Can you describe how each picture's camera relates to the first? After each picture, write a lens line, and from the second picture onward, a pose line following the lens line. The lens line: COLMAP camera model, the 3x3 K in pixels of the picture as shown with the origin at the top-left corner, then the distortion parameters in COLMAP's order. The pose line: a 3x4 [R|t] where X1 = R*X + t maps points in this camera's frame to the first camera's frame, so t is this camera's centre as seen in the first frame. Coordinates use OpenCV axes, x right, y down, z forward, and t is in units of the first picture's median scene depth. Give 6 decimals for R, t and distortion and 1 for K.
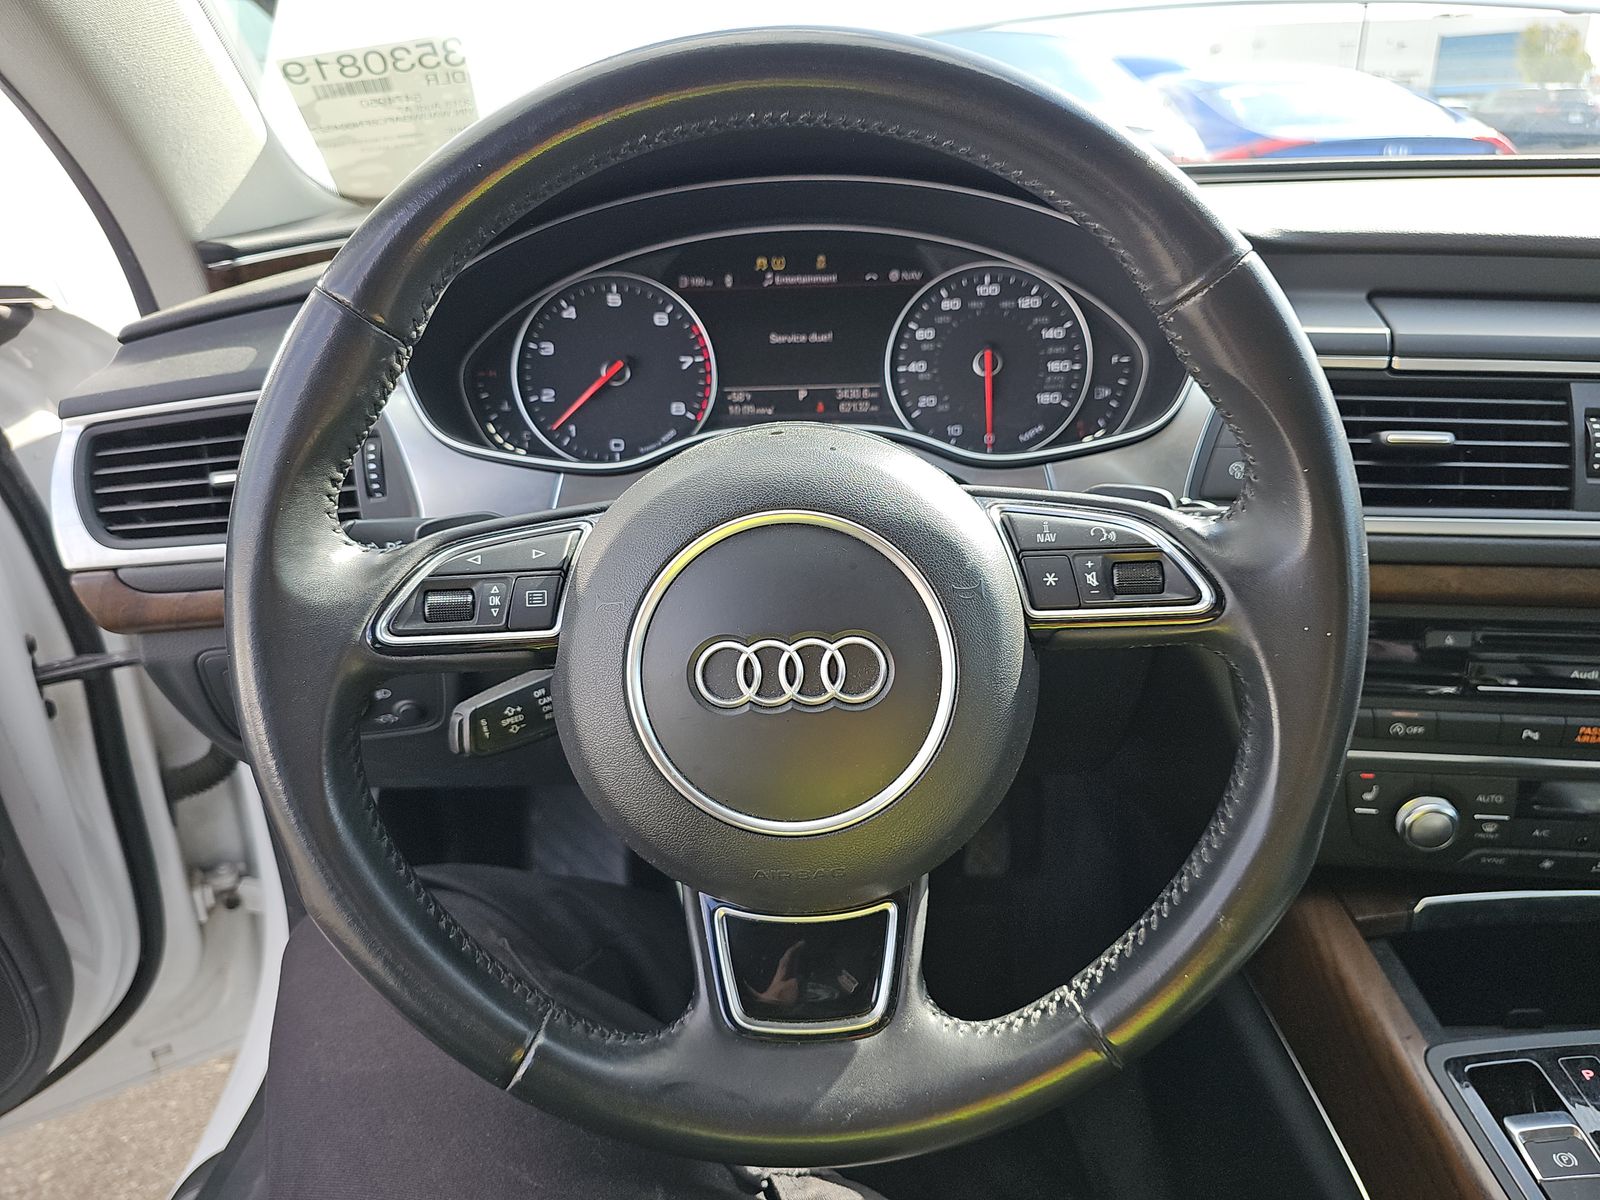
lens RADIAL K [[1076.9, 0, 798.7], [0, 1076.9, 598.0], [0, 0, 1]] dist [0.042661, -0.039127]
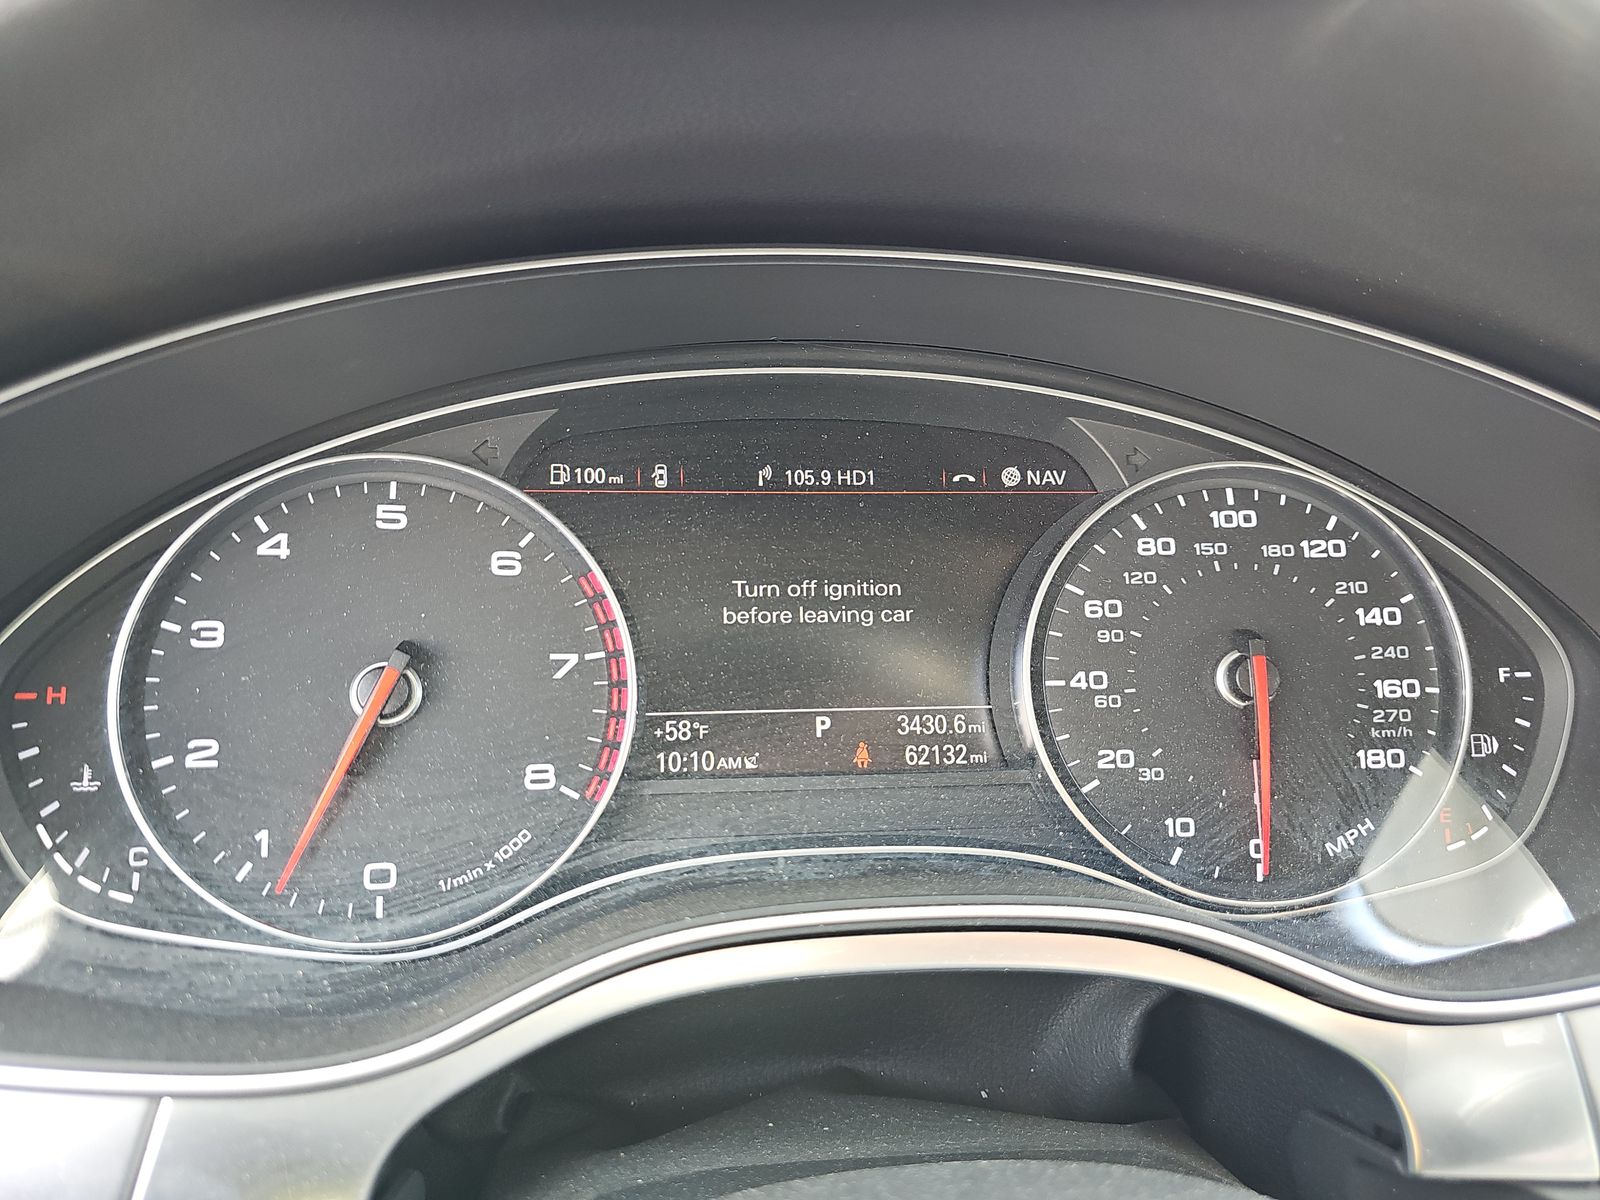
lens RADIAL K [[1076.9, 0, 801.9], [0, 1076.9, 598.5], [0, 0, 1]] dist [0.042661, -0.039127]
pose [[0.988938, 0.013657, 0.147699, -0.075413], [0.004516, 0.992519, -0.122007, -0.193636], [-0.148260, 0.121324, 0.981478, 0.571413]]
